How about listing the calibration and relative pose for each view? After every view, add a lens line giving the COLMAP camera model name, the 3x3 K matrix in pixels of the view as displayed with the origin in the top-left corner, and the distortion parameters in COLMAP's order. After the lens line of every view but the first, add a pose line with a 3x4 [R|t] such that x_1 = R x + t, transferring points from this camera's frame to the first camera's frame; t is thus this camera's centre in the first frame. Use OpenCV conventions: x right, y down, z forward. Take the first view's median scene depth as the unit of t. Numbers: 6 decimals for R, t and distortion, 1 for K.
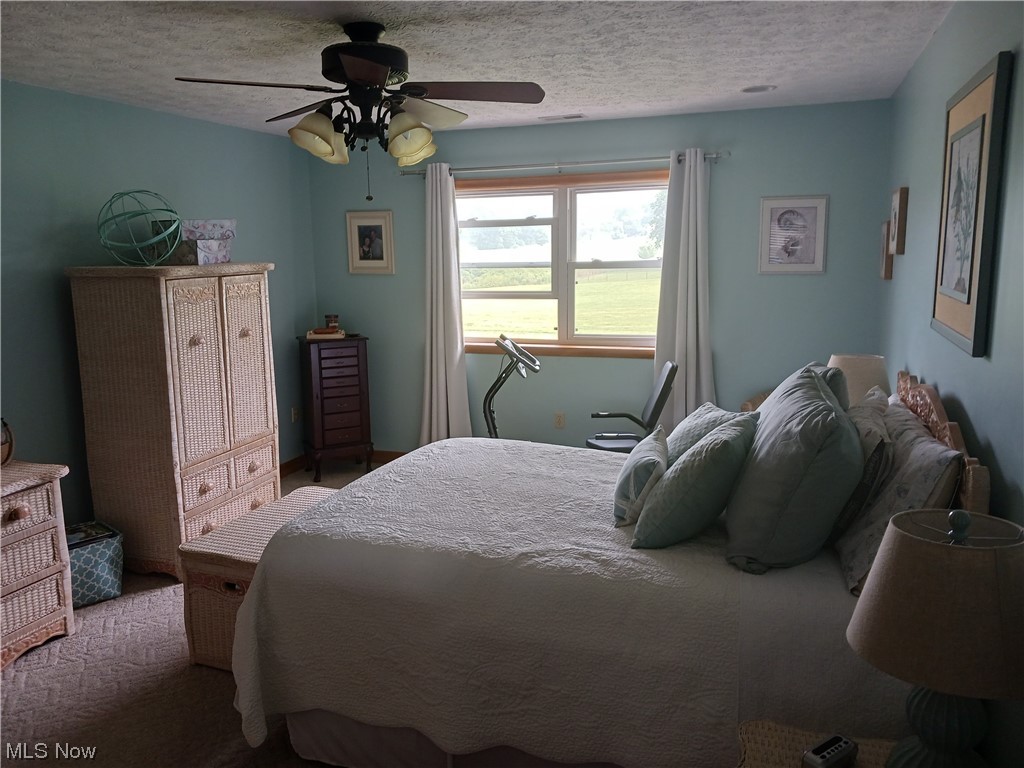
lens RADIAL K [[796.6, 0, 513.8], [0, 796.6, 392.5], [0, 0, 1]] dist [0.006318, -0.008171]
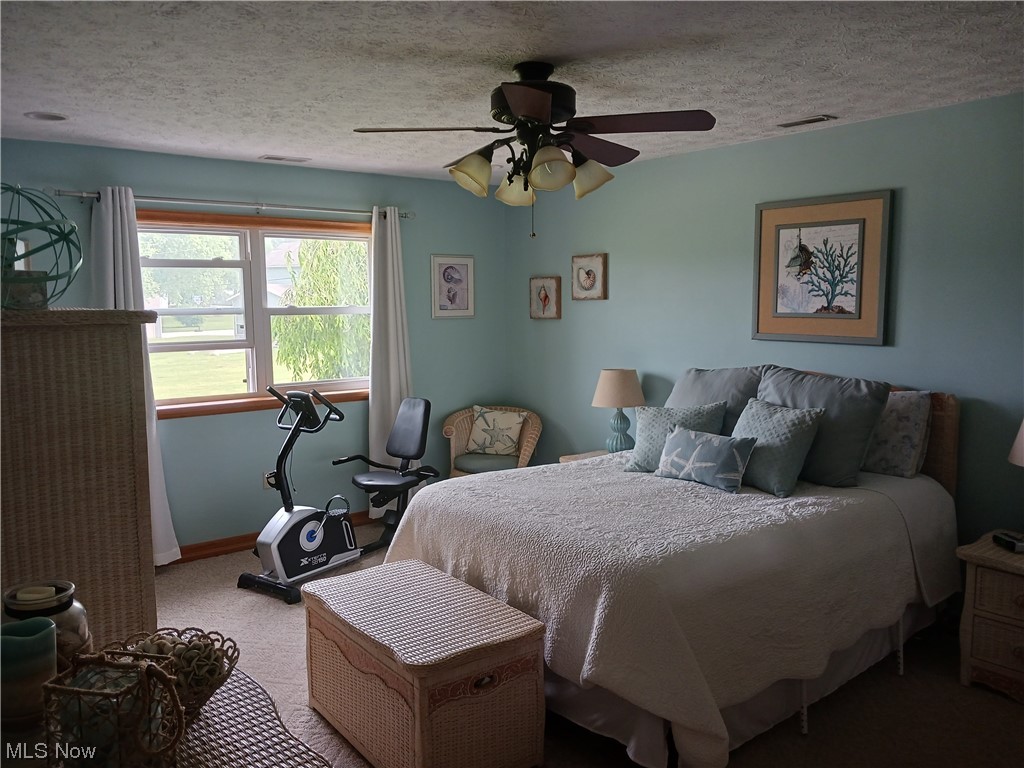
lens RADIAL K [[796.6, 0, 514.0], [0, 796.6, 375.6], [0, 0, 1]] dist [0.006318, -0.008171]
pose [[0.525100, -0.069151, 0.848226, -0.574038], [0.140923, 0.989999, -0.006531, -0.037979], [-0.839292, 0.122963, 0.529594, 0.266814]]
